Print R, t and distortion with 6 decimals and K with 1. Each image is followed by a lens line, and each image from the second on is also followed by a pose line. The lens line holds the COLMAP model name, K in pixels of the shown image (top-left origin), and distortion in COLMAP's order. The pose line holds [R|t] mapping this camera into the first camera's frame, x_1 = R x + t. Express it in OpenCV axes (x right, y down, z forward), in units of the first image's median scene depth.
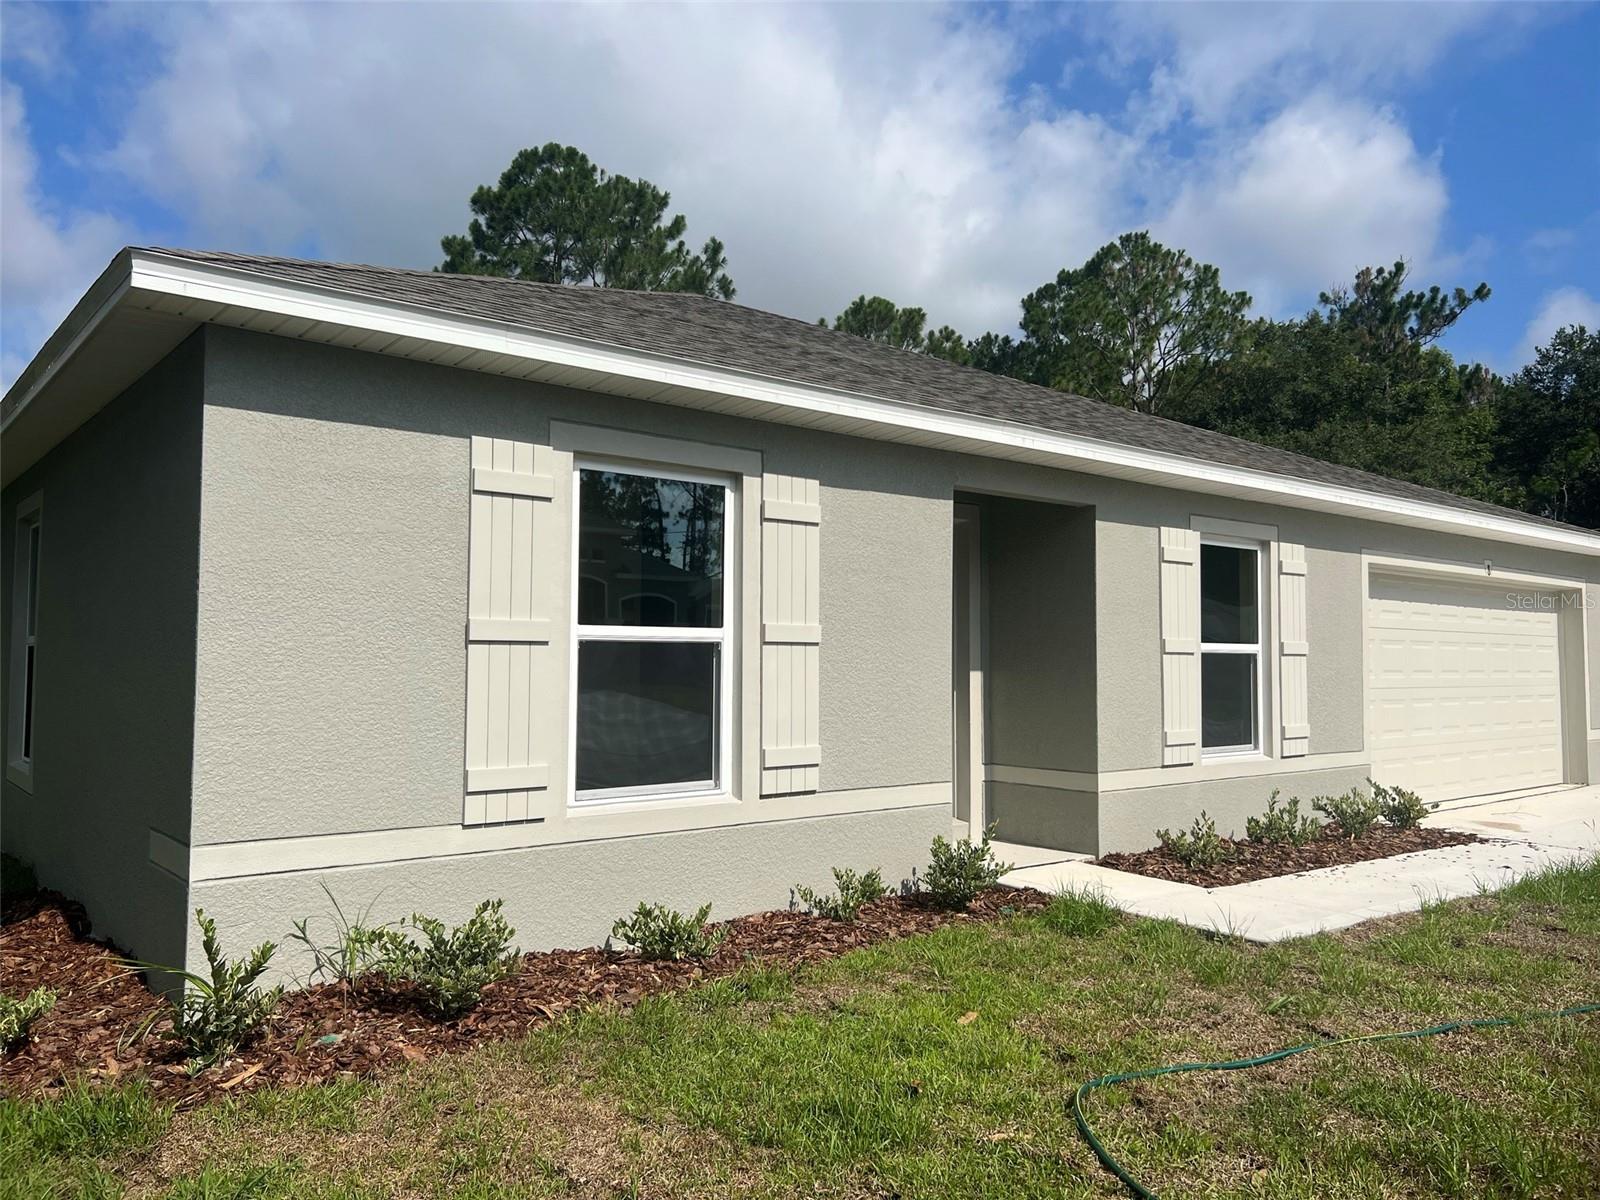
lens RADIAL K [[1205.4, 0, 791.5], [0, 1205.4, 594.4], [0, 0, 1]] dist [0.053325, -0.061241]
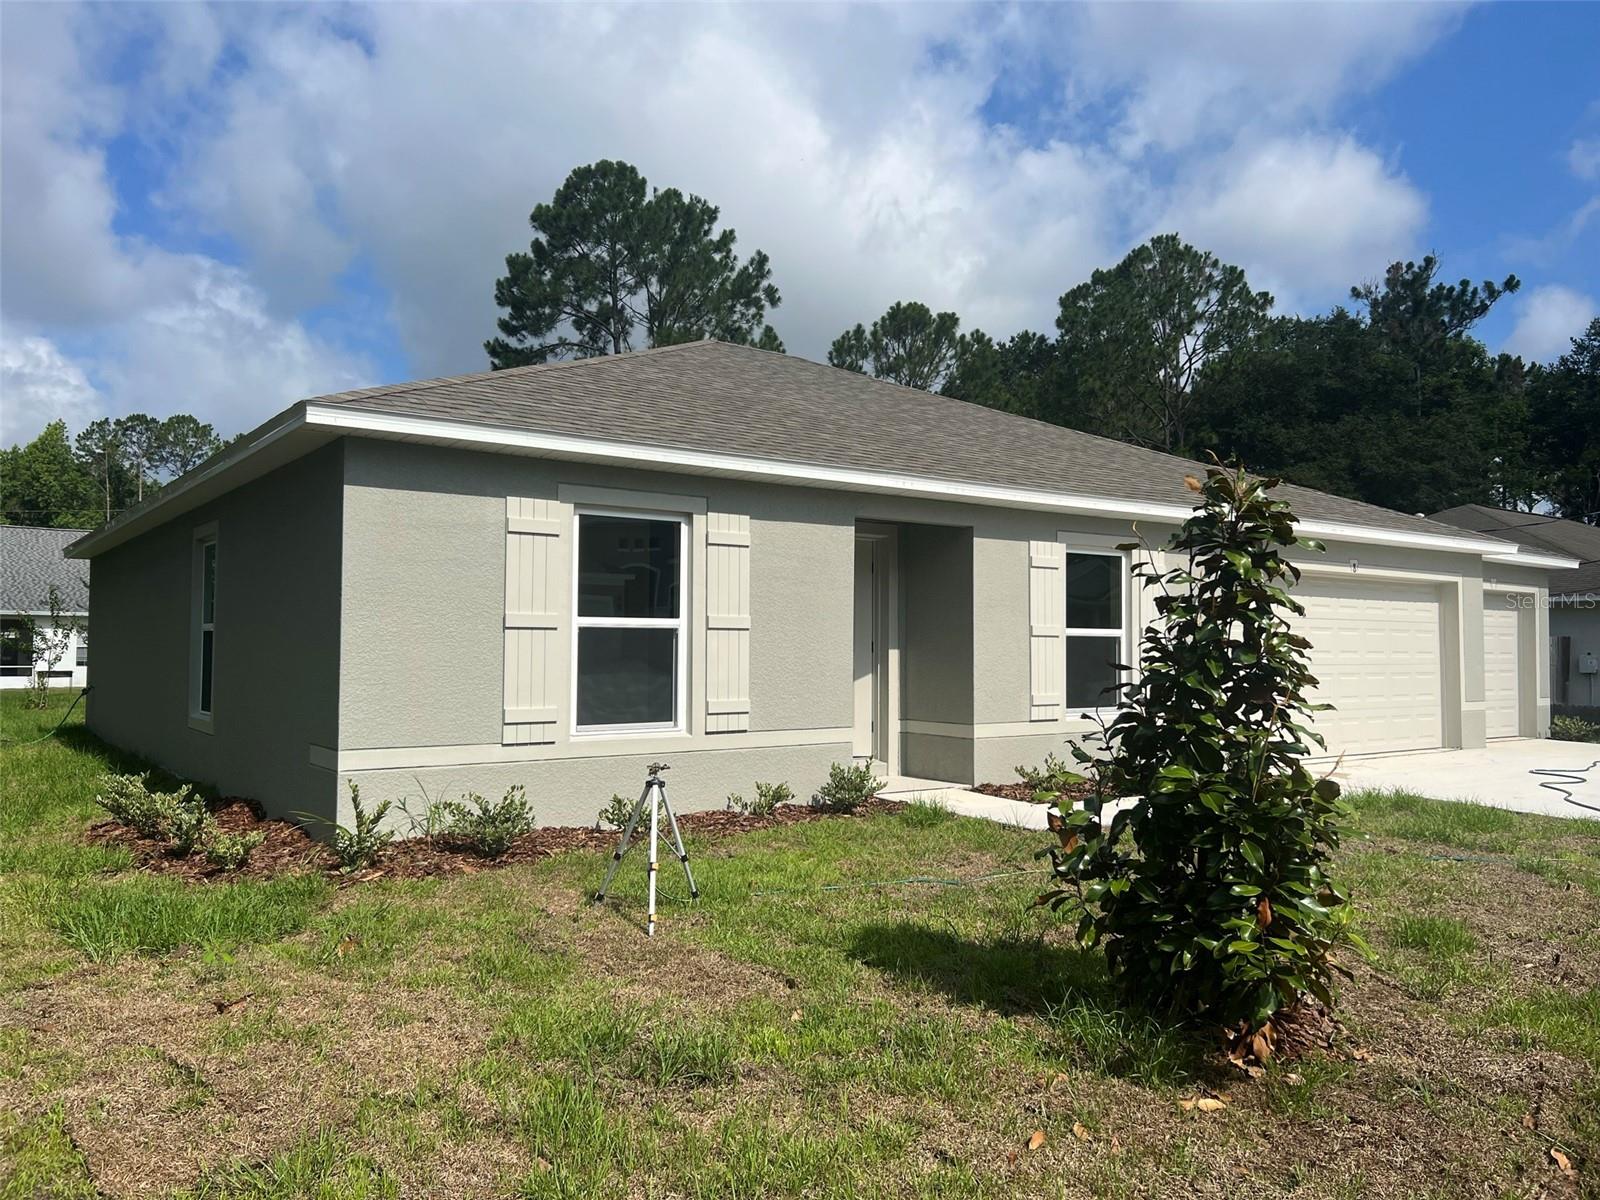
lens RADIAL K [[1205.4, 0, 790.5], [0, 1205.4, 591.1], [0, 0, 1]] dist [0.053325, -0.061241]
pose [[0.998297, -0.001953, -0.058311, 0.129327], [0.002523, 0.999950, 0.009720, -0.015271], [0.058289, -0.009850, 0.998251, -0.361799]]
